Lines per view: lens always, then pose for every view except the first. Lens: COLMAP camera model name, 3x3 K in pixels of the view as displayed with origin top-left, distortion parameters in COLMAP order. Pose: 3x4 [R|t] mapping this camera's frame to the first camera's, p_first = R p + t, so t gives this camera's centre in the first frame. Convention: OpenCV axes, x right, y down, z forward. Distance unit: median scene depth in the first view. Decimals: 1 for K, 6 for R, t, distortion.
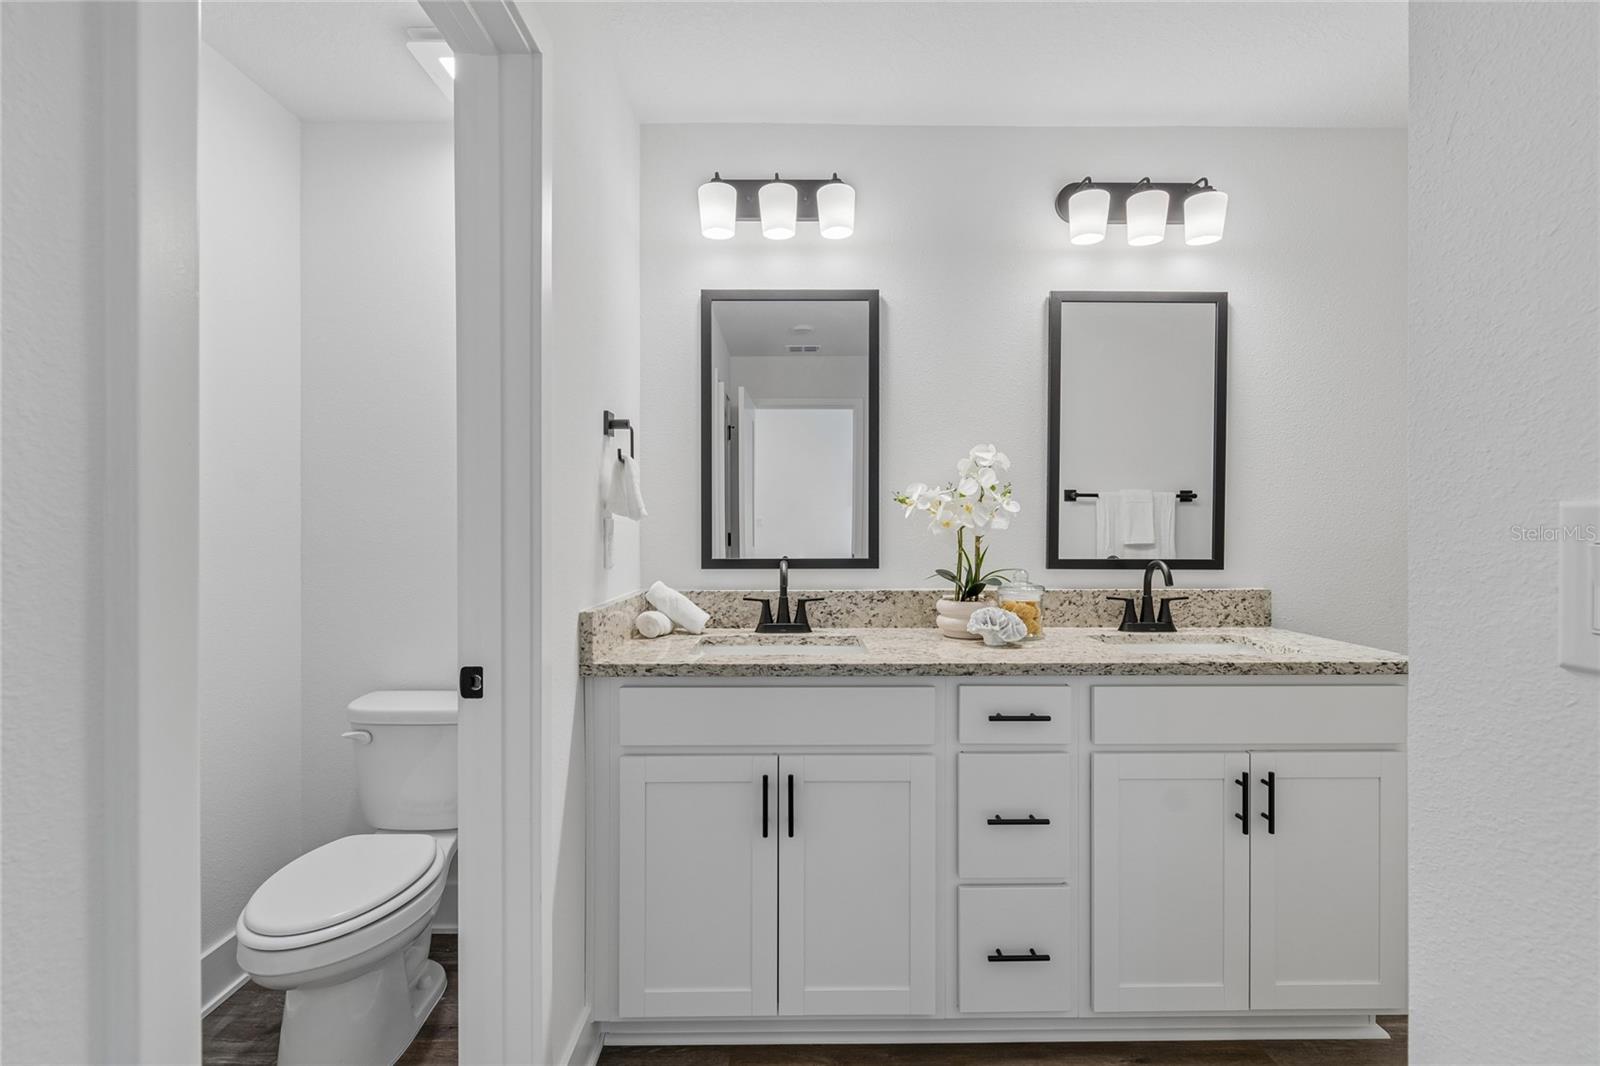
lens RADIAL K [[708.5, 0, 804.1], [0, 708.5, 529.6], [0, 0, 1]] dist [0.002675, -0.000531]
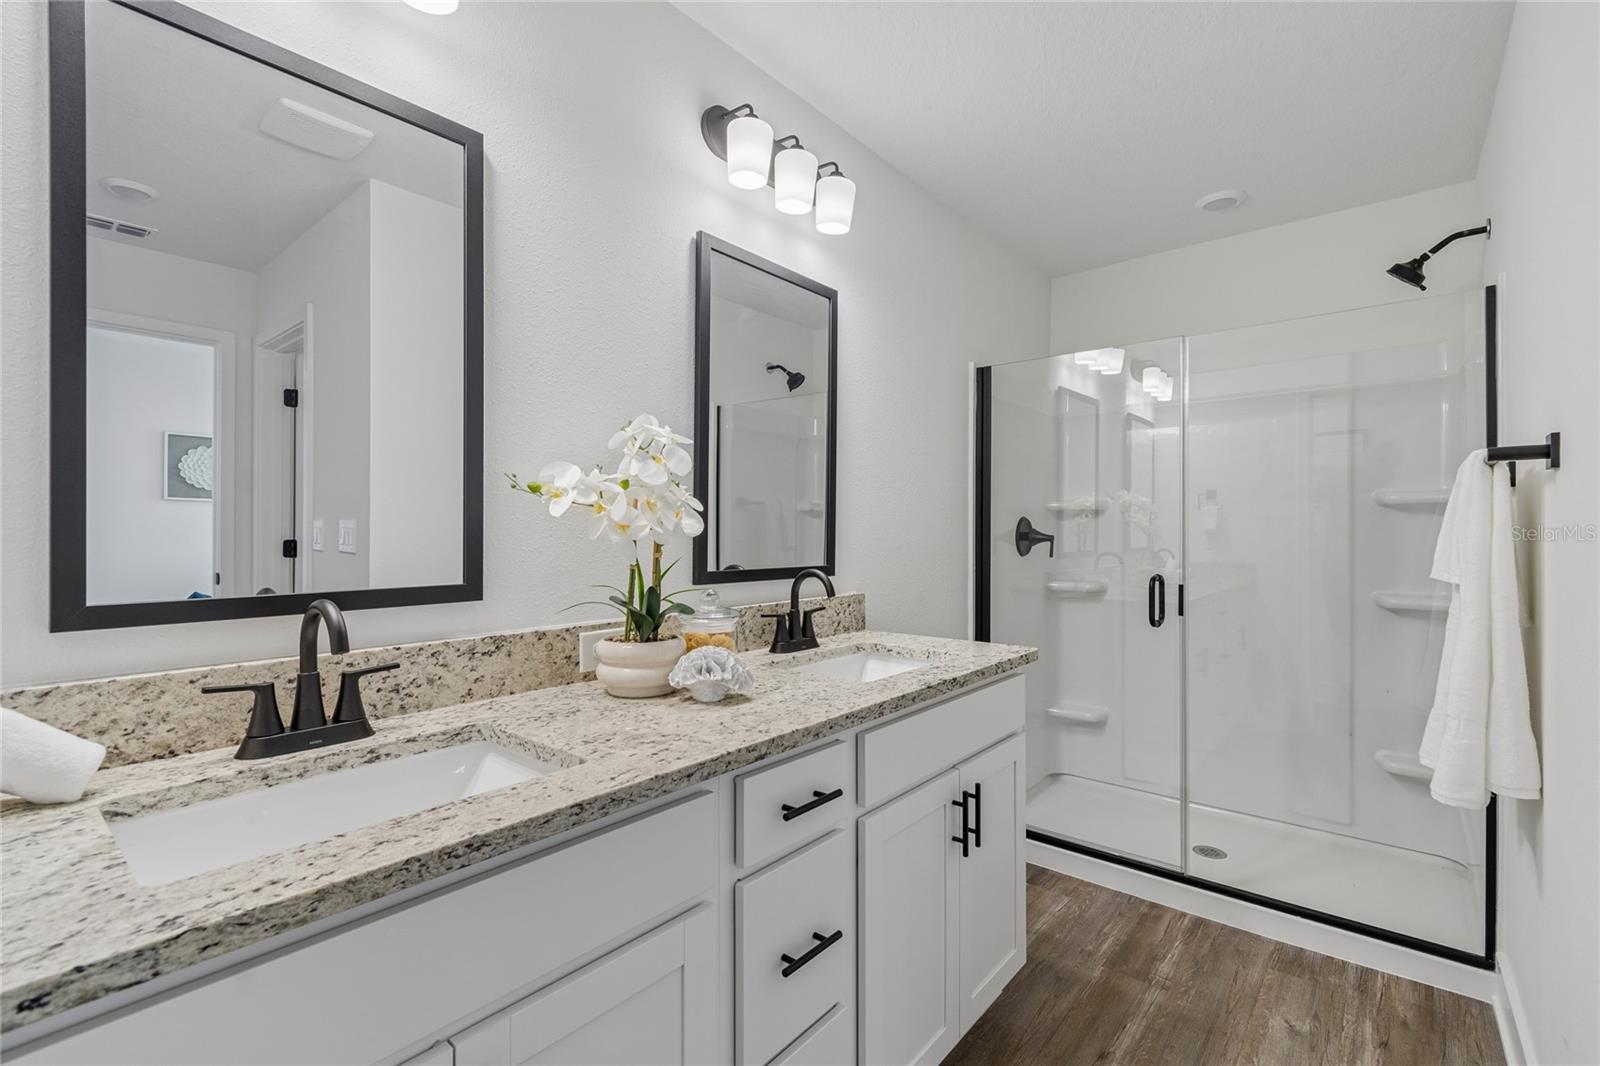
lens RADIAL K [[708.5, 0, 806.6], [0, 708.5, 531.4], [0, 0, 1]] dist [0.002675, -0.000531]
pose [[0.646814, 0.001783, 0.762646, -0.184558], [-0.000250, 0.999998, -0.002125, -0.002101], [-0.762648, 0.001184, 0.646813, 0.427488]]
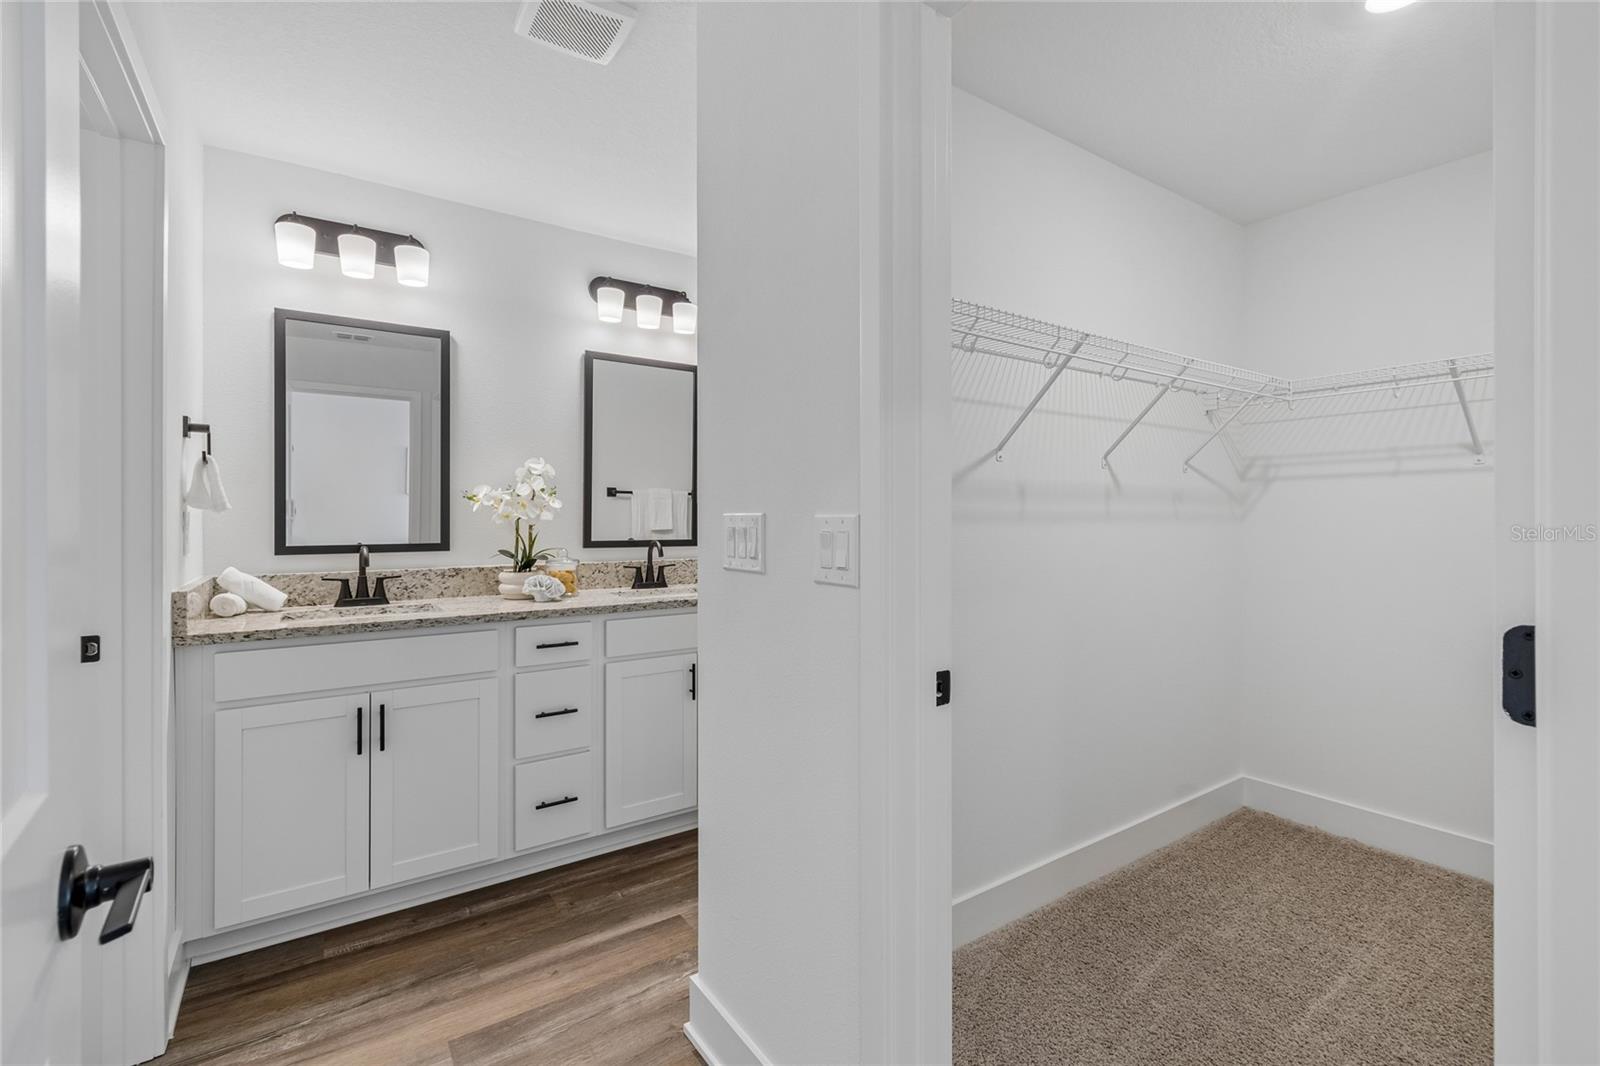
lens RADIAL K [[708.5, 0, 807.3], [0, 708.5, 519.9], [0, 0, 1]] dist [0.002675, -0.000531]
pose [[0.825912, -0.000770, 0.563799, -0.085902], [-0.001918, 0.999989, 0.004176, -0.007364], [-0.563796, -0.004530, 0.825901, -0.431477]]
